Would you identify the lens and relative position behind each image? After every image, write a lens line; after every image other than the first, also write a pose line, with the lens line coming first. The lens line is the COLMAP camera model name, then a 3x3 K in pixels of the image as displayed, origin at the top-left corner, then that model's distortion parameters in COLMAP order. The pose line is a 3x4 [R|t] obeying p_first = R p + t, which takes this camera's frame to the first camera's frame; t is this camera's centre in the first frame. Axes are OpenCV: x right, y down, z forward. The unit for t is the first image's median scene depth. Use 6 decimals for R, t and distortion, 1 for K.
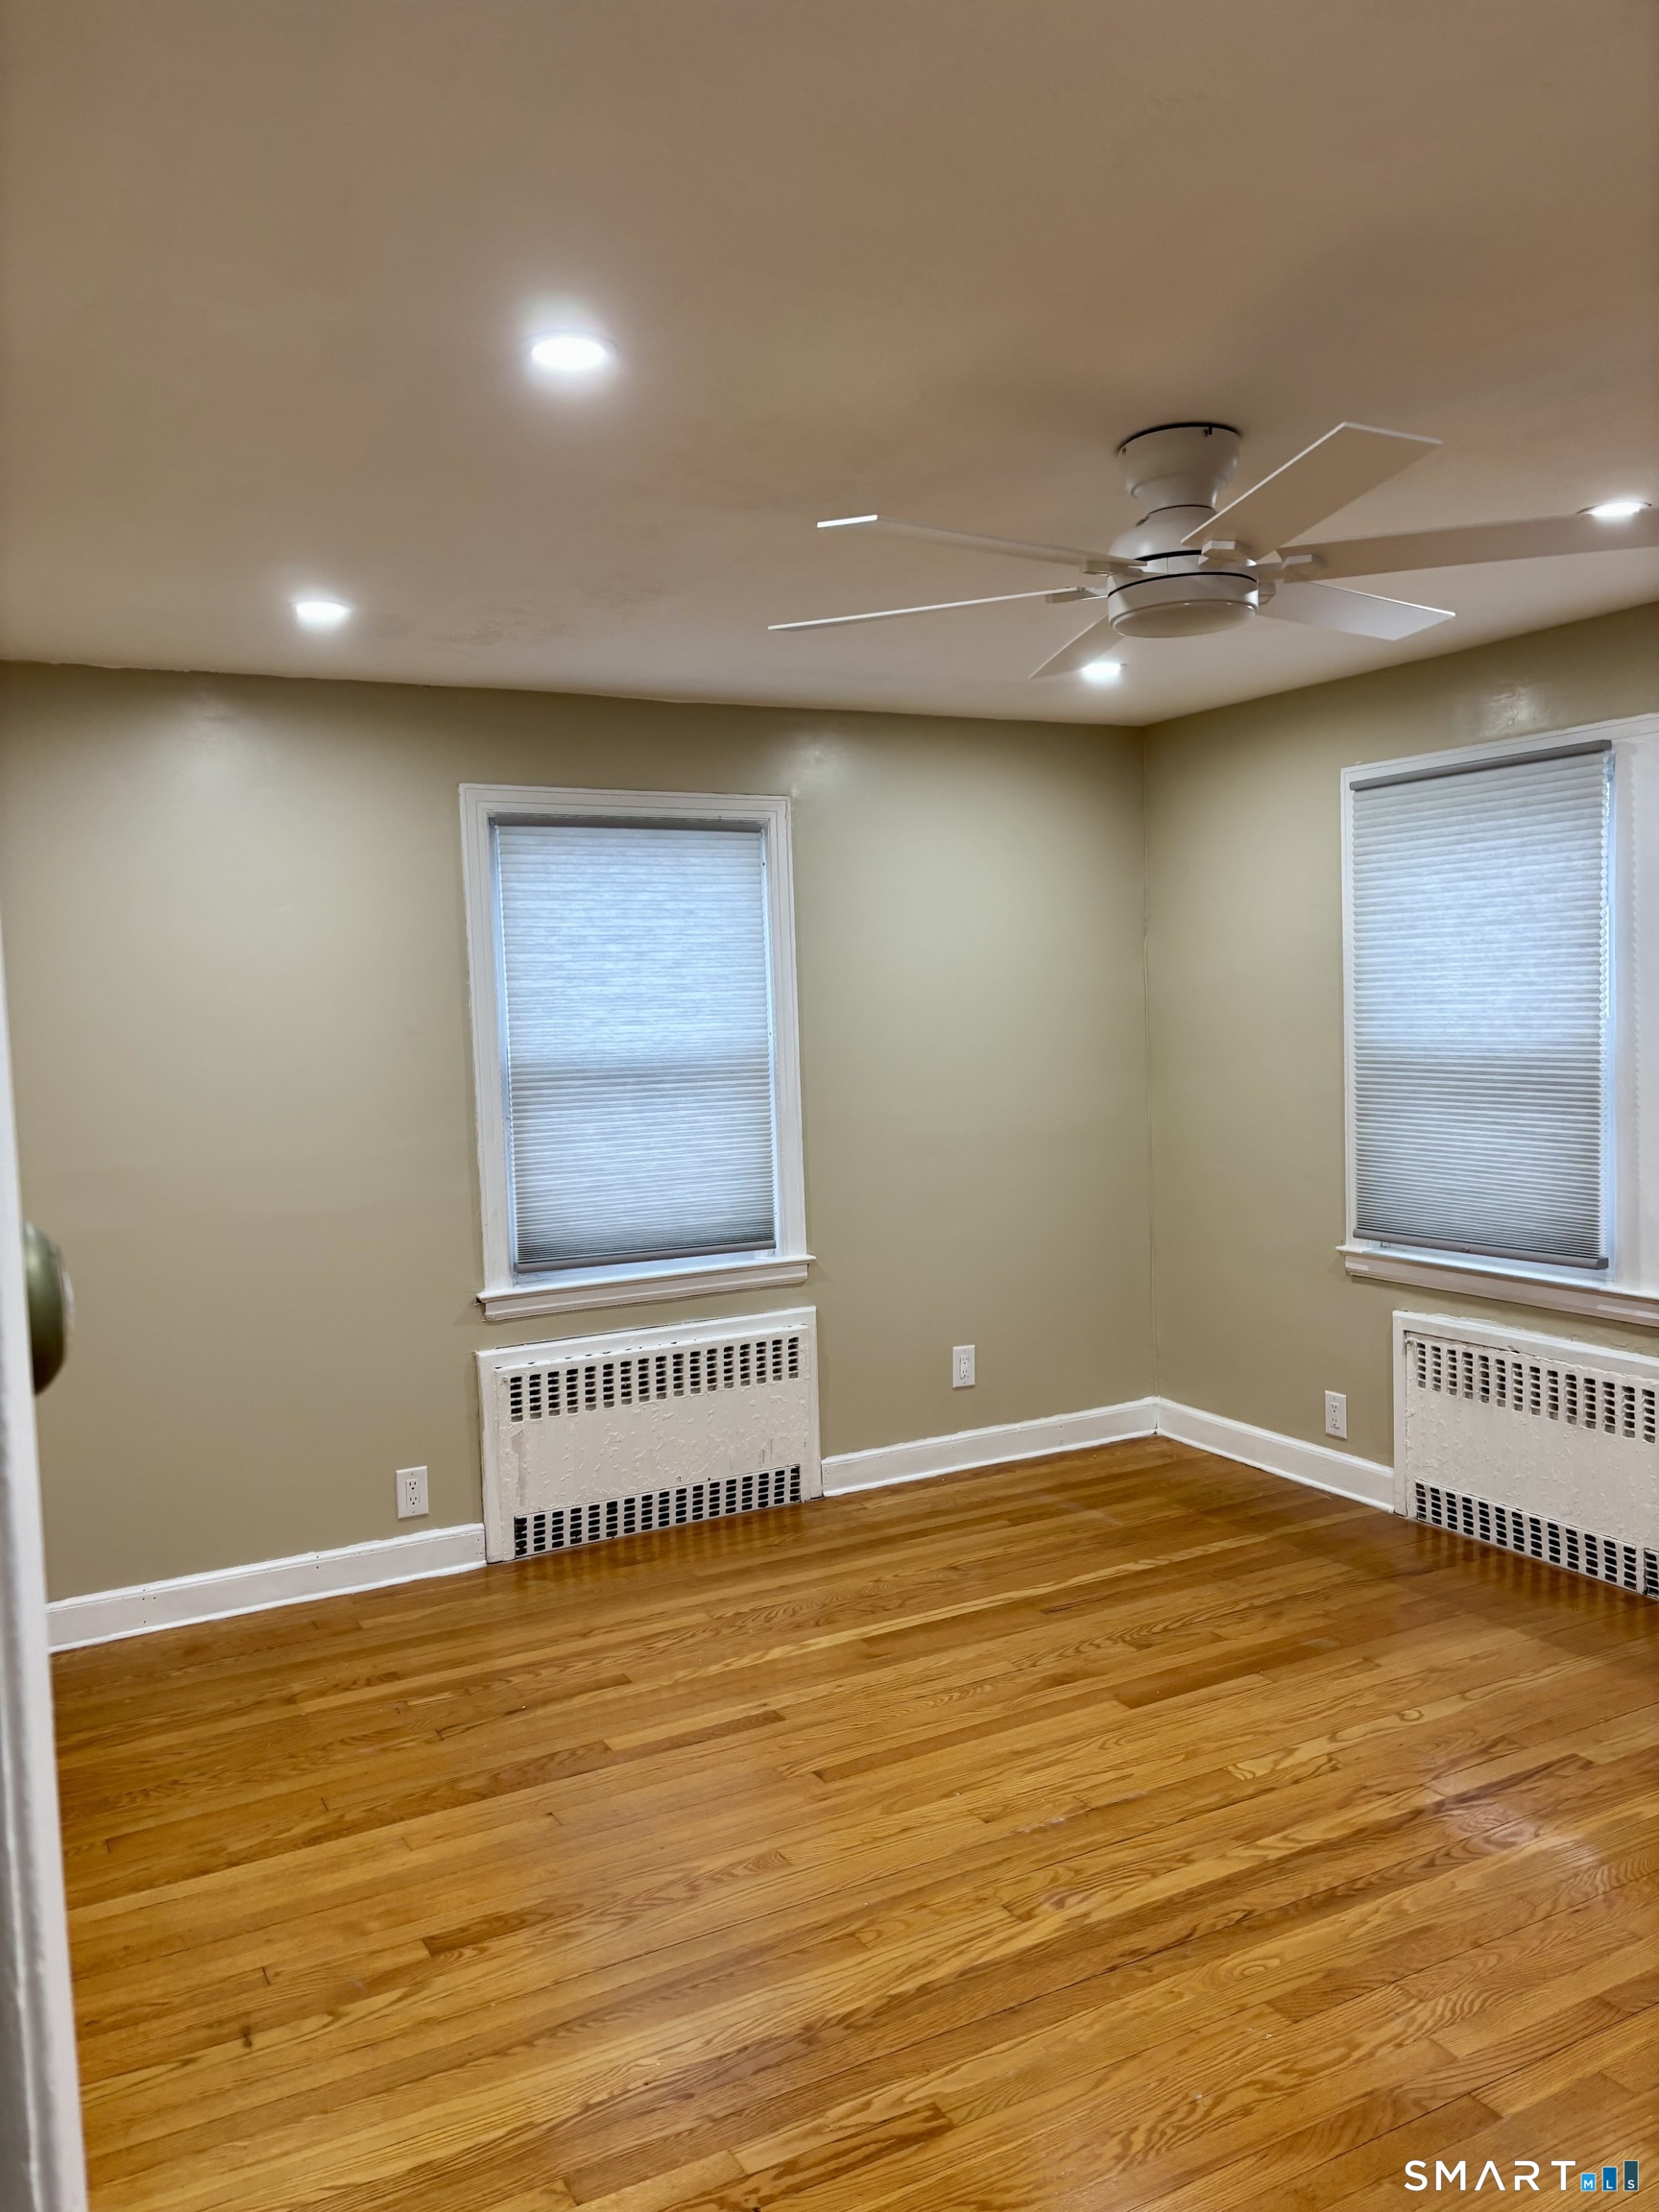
lens RADIAL K [[1654.9, 0, 821.5], [0, 1654.9, 1121.0], [0, 0, 1]] dist [0.053530, -0.065986]
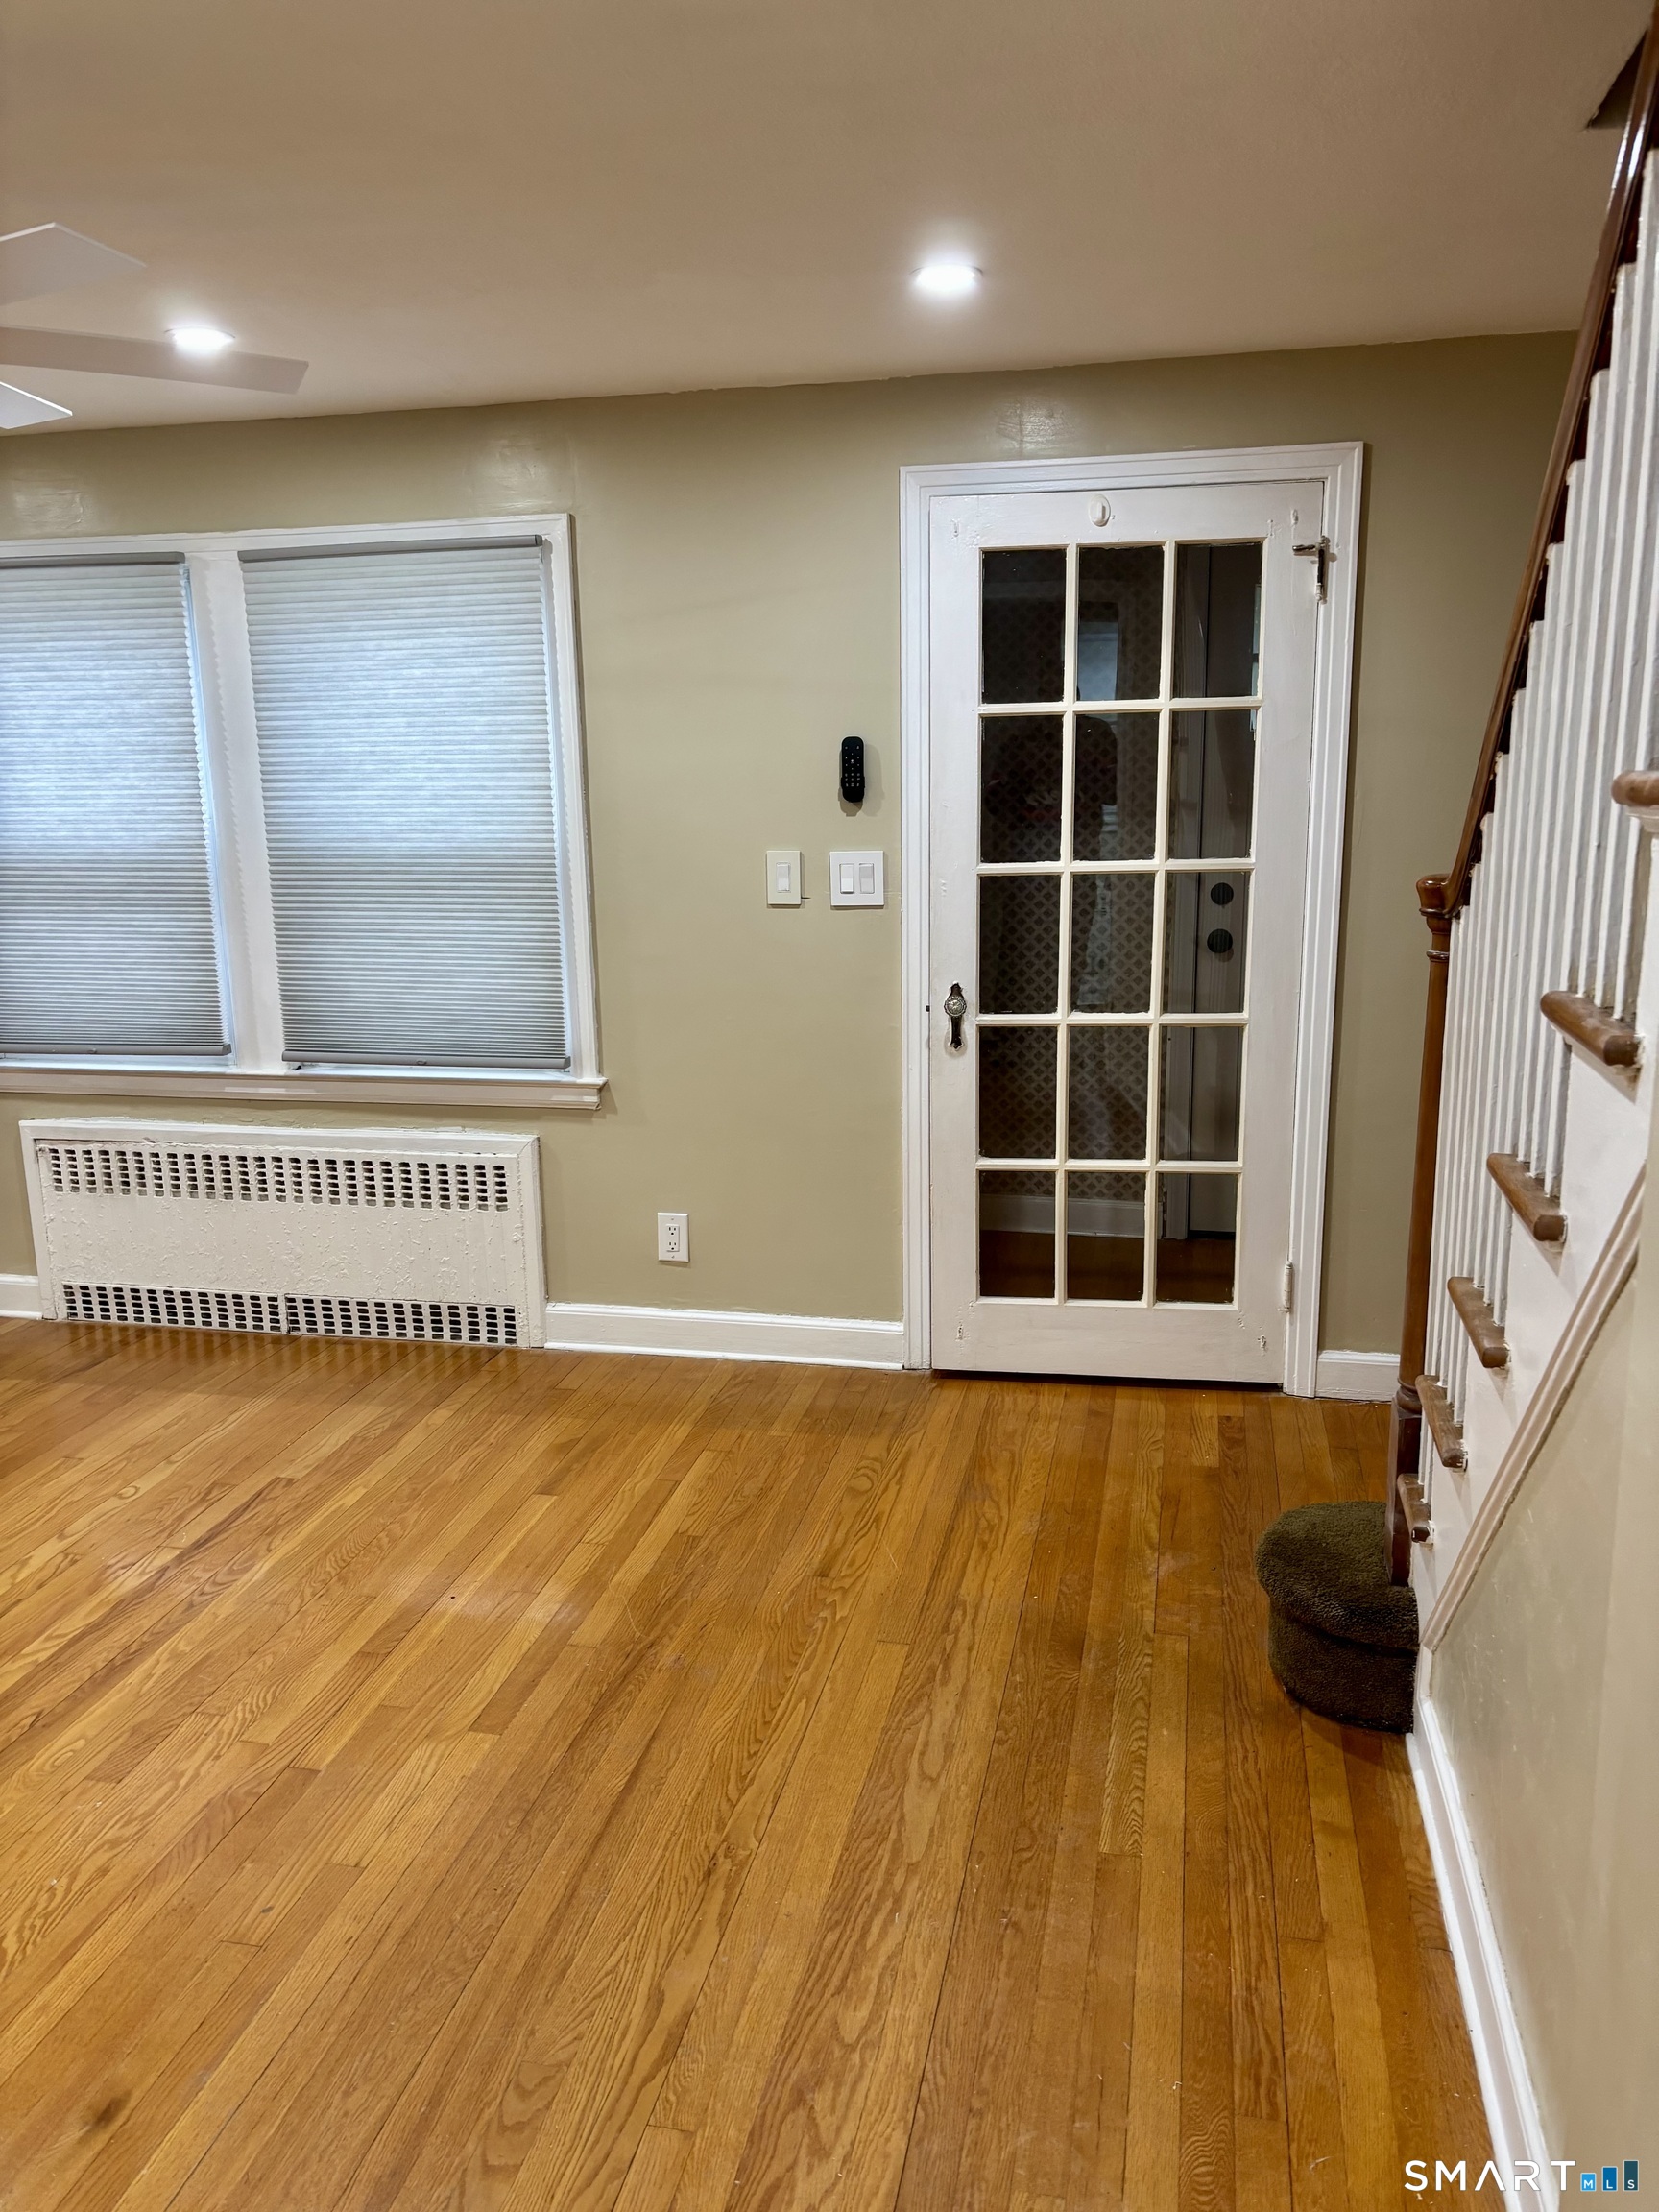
lens RADIAL K [[1654.9, 0, 821.5], [0, 1654.9, 1121.0], [0, 0, 1]] dist [0.053530, -0.065986]
pose [[0.653876, -0.143929, 0.742785, -0.092350], [0.051122, 0.987900, 0.146422, -0.008007], [-0.754872, -0.057769, 0.653323, -0.009194]]
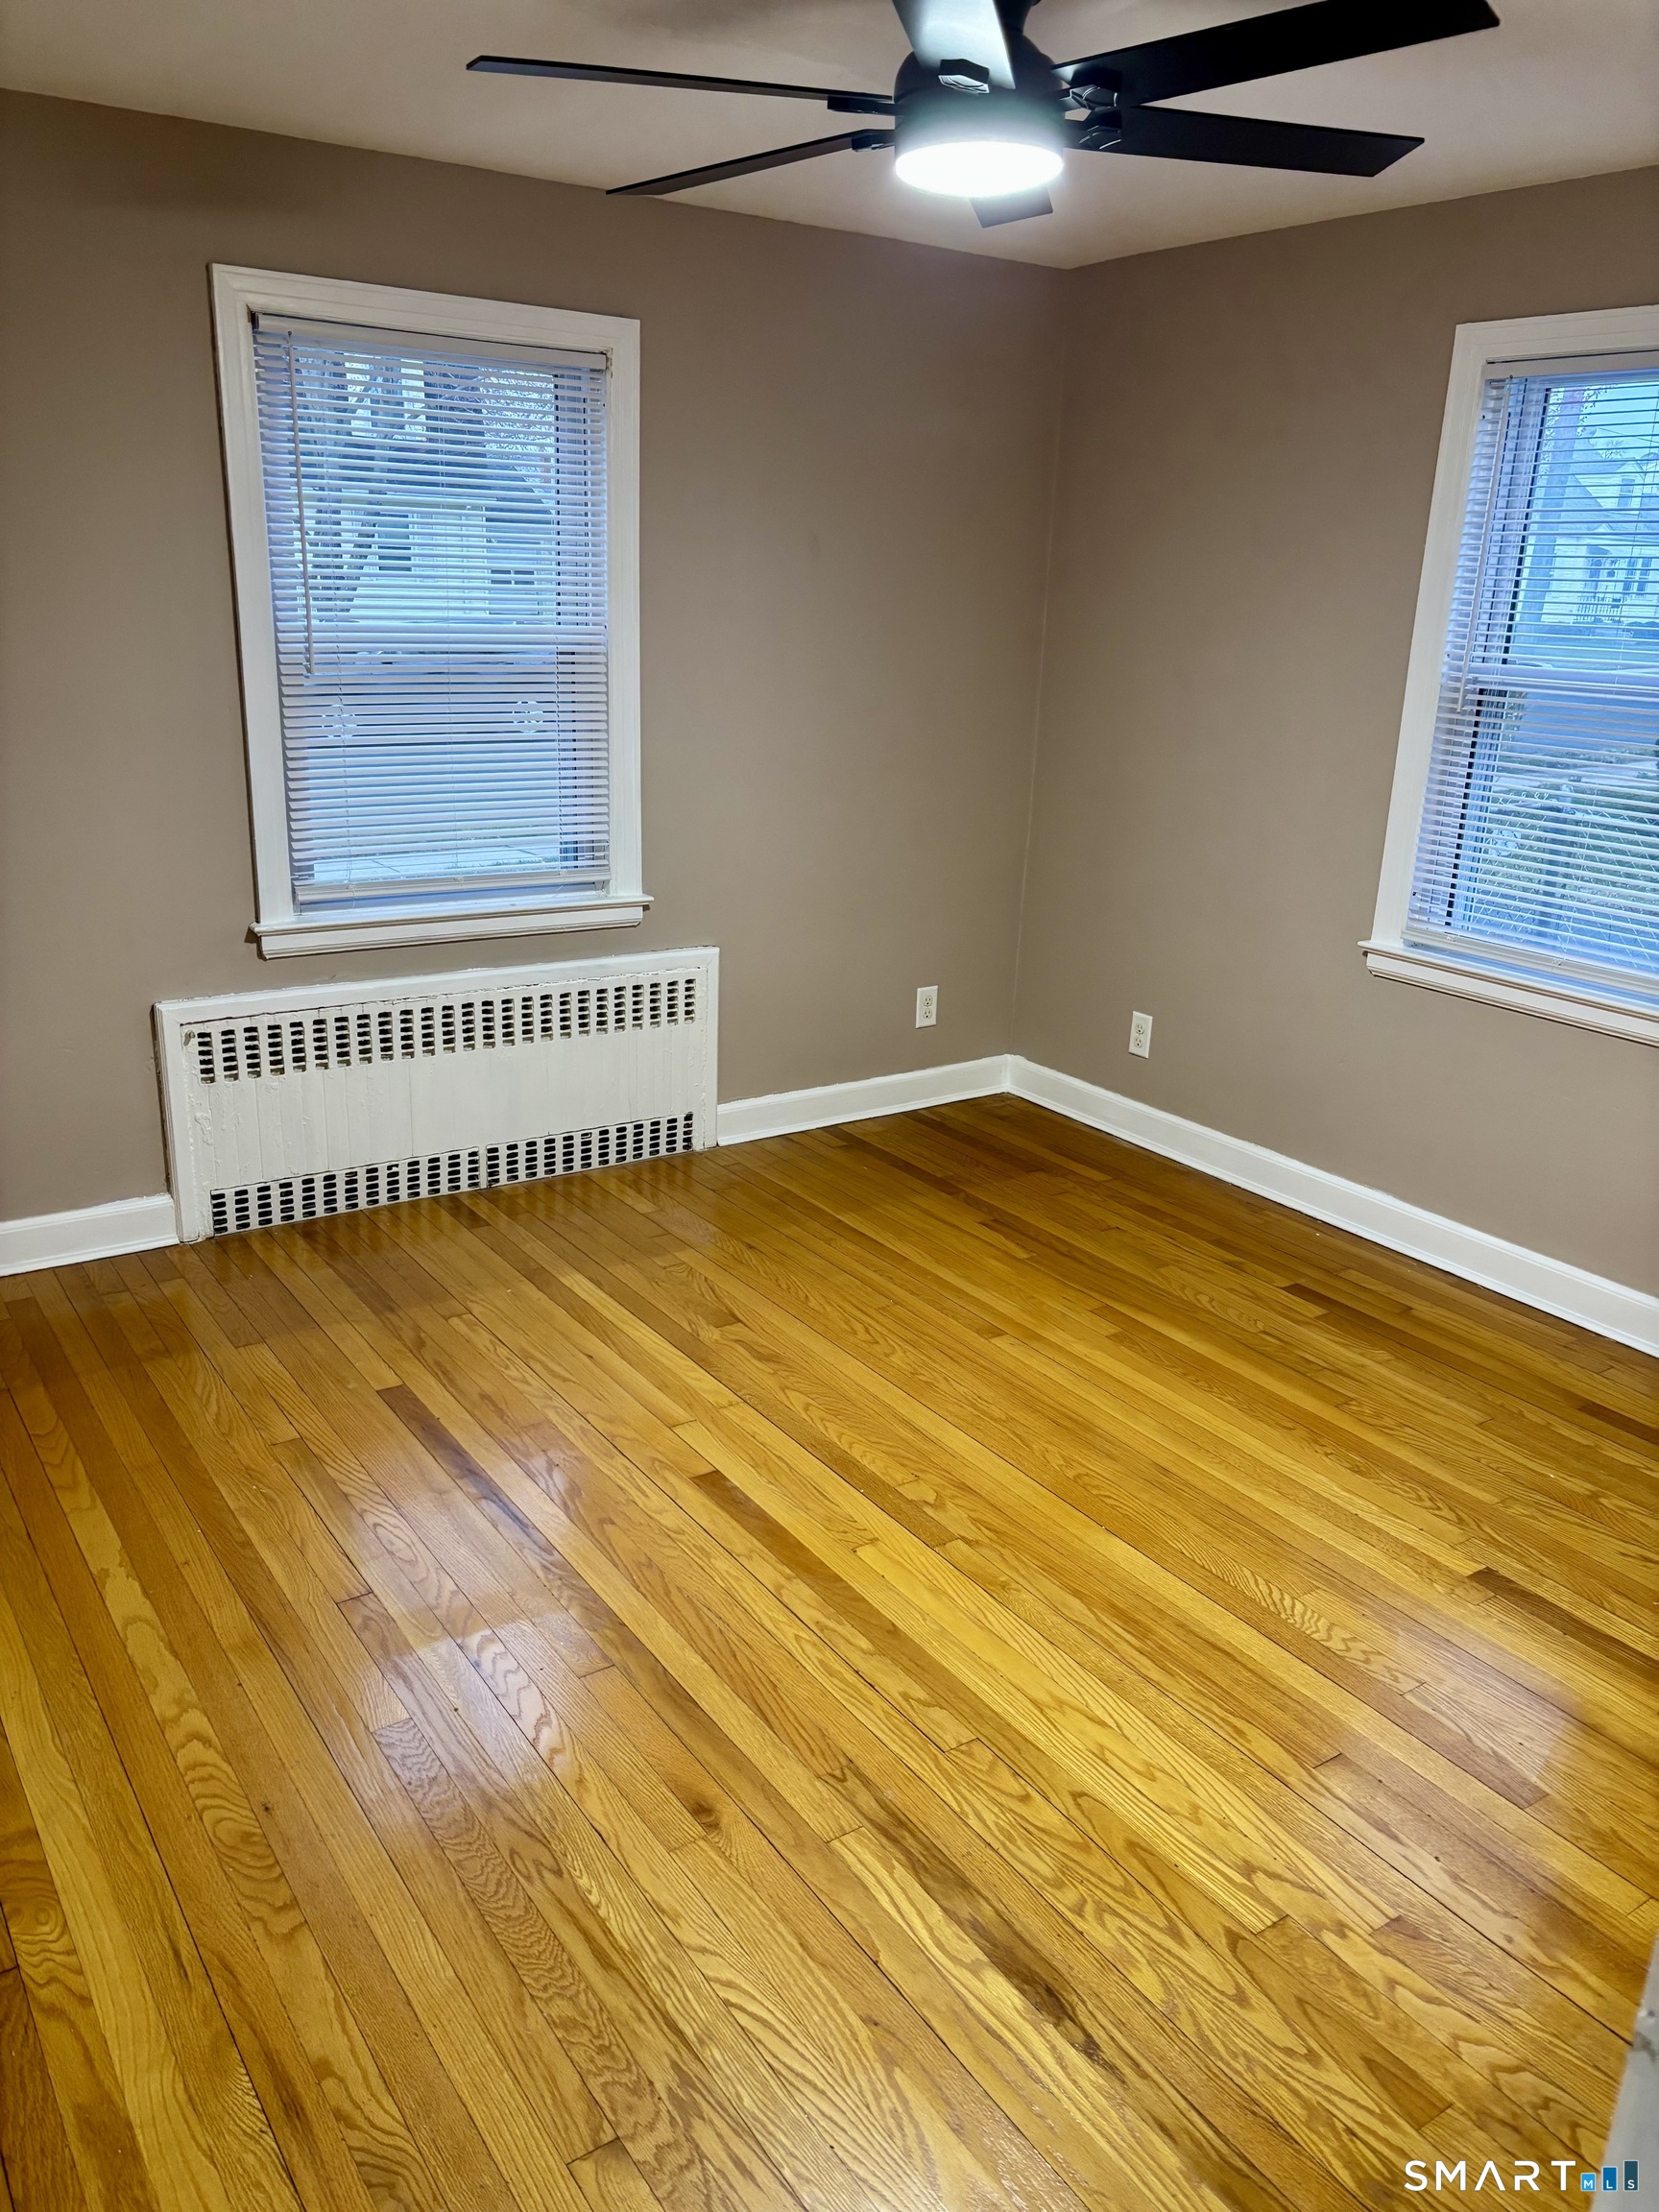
lens RADIAL K [[1654.9, 0, 821.5], [0, 1654.9, 1121.0], [0, 0, 1]] dist [0.053530, -0.065986]
pose [[-0.096080, -0.284981, 0.953706, -0.529455], [0.034171, 0.956629, 0.289297, -0.060700], [-0.994787, 0.060385, -0.082175, 0.846884]]
